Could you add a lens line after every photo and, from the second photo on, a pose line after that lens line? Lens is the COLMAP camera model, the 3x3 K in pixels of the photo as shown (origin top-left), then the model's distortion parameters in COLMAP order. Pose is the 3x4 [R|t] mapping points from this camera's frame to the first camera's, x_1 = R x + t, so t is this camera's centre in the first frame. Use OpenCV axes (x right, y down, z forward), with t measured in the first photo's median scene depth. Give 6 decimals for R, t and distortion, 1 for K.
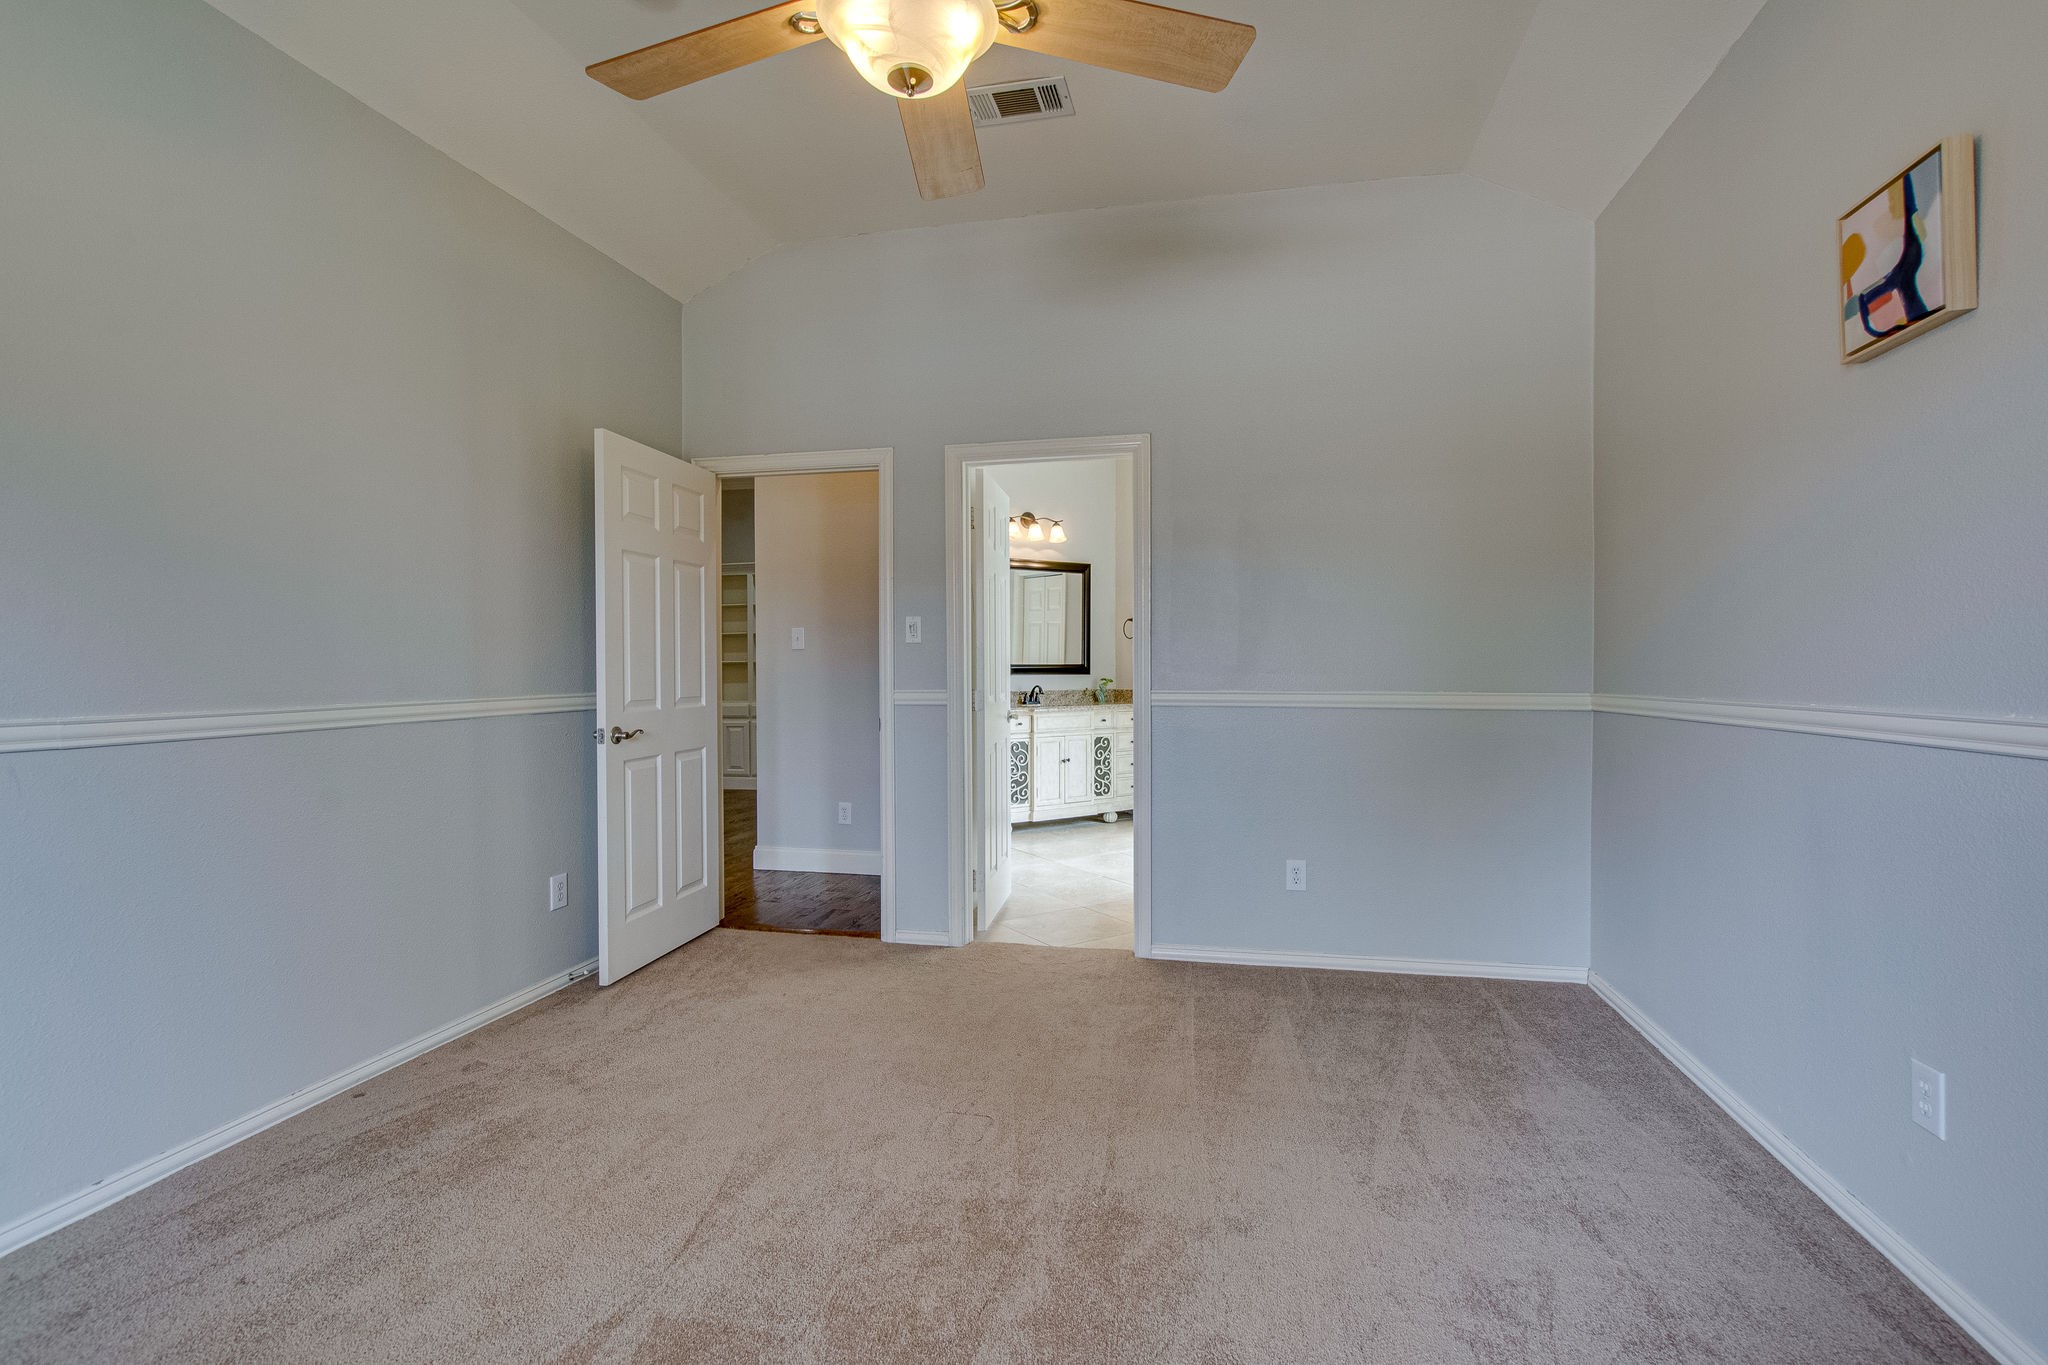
lens RADIAL K [[902.7, 0, 1027.0], [0, 902.7, 674.4], [0, 0, 1]] dist [-0.013672, 0.004019]
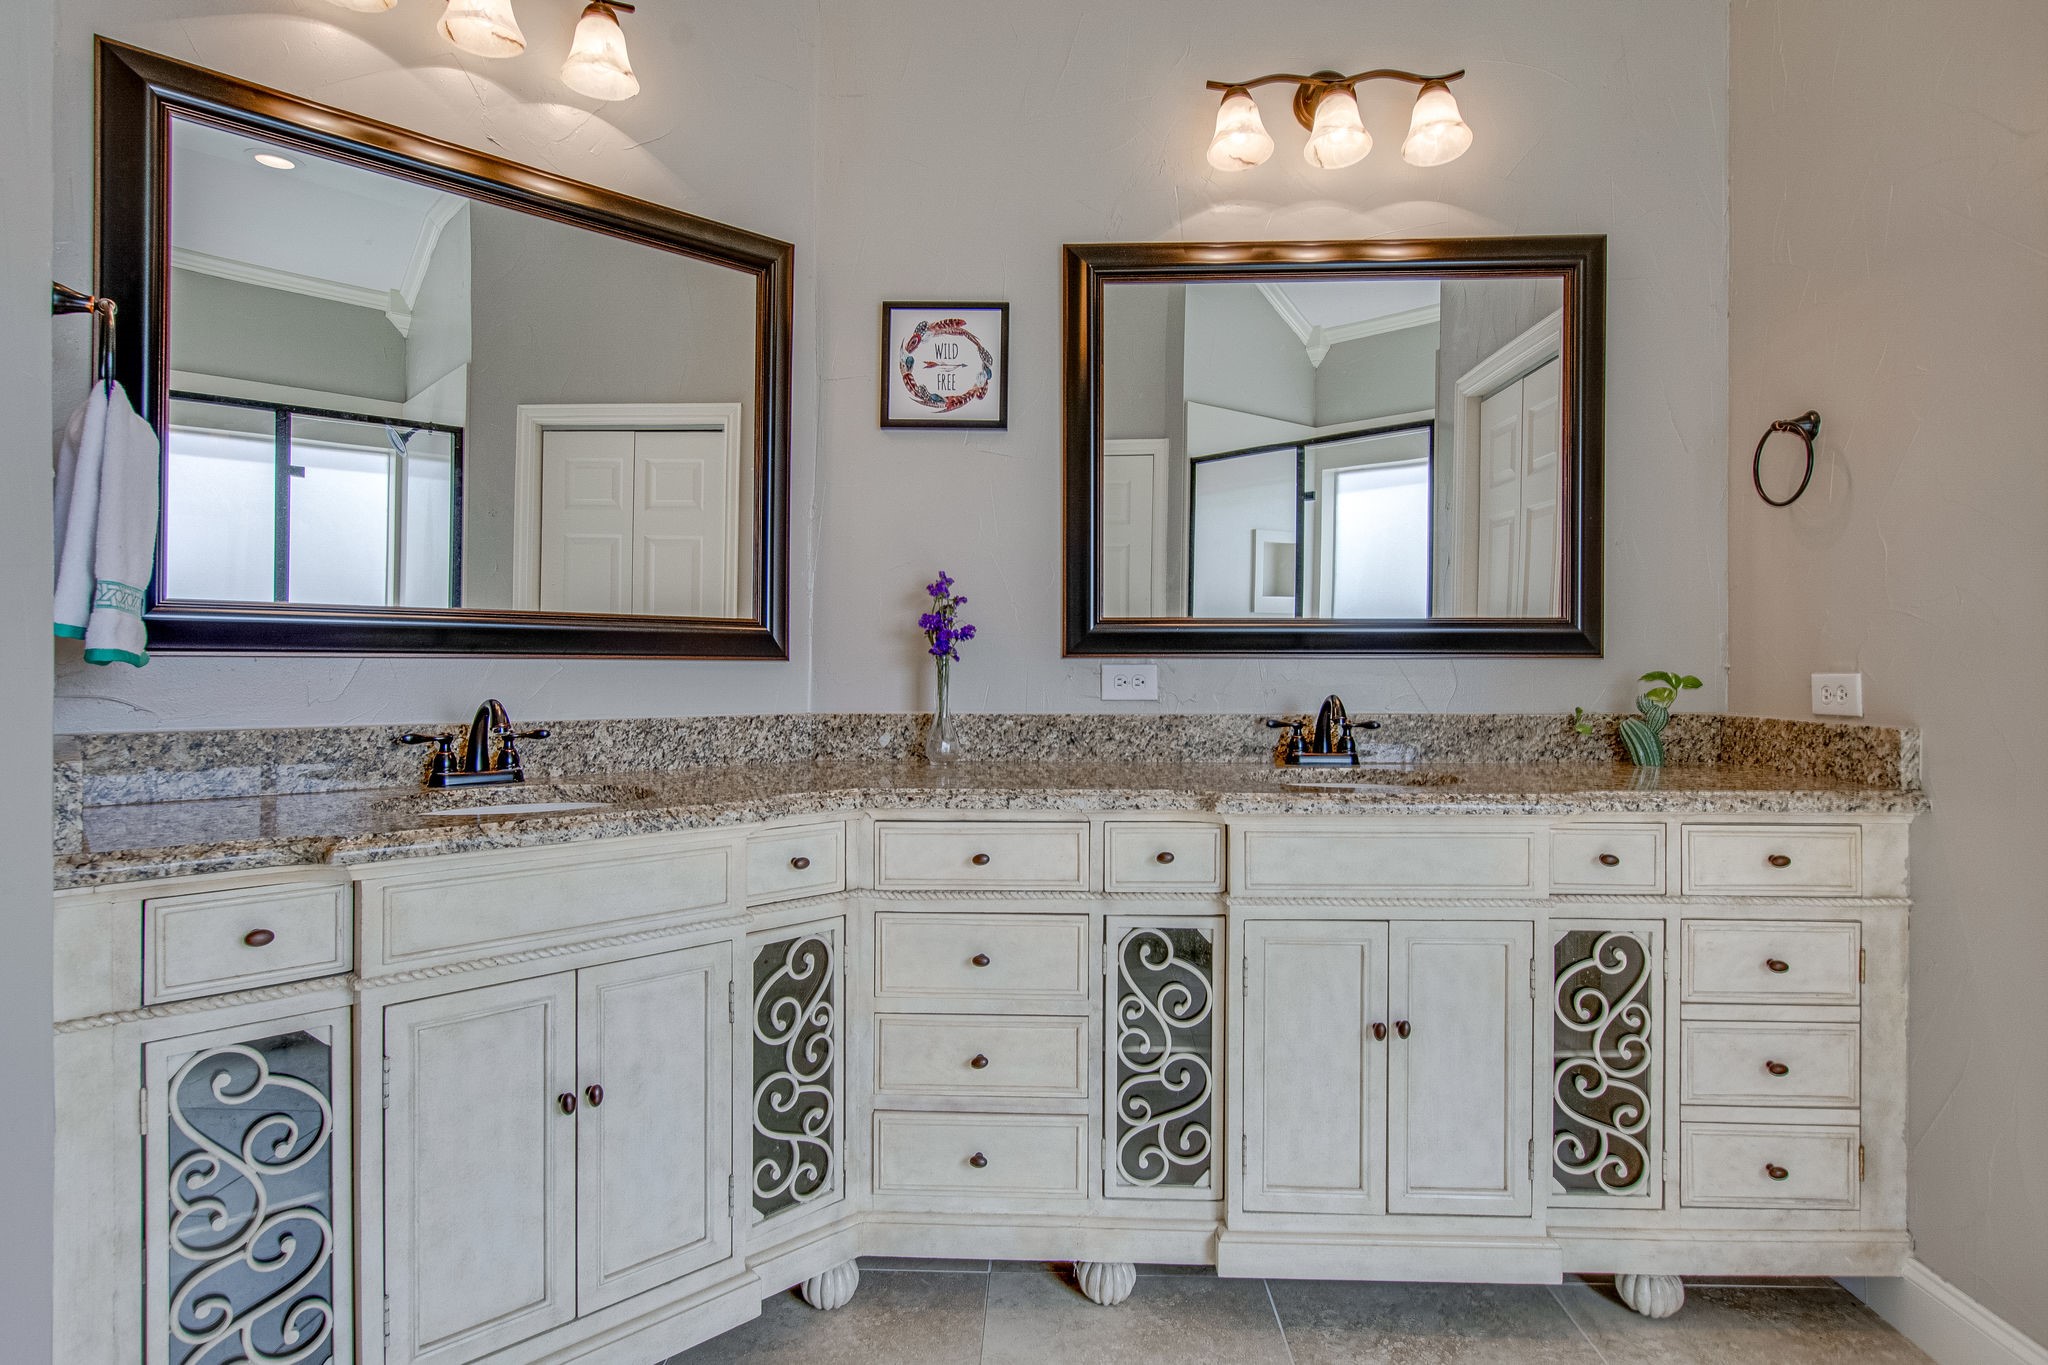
lens RADIAL K [[1070.5, 0, 1026.0], [0, 1070.5, 661.9], [0, 0, 1]] dist [-0.006103, 0.002522]
pose [[0.825295, 0.002642, -0.564696, 0.114569], [-0.009374, 0.999915, -0.009022, 0.006014], [0.564624, 0.012739, 0.825250, 0.696577]]
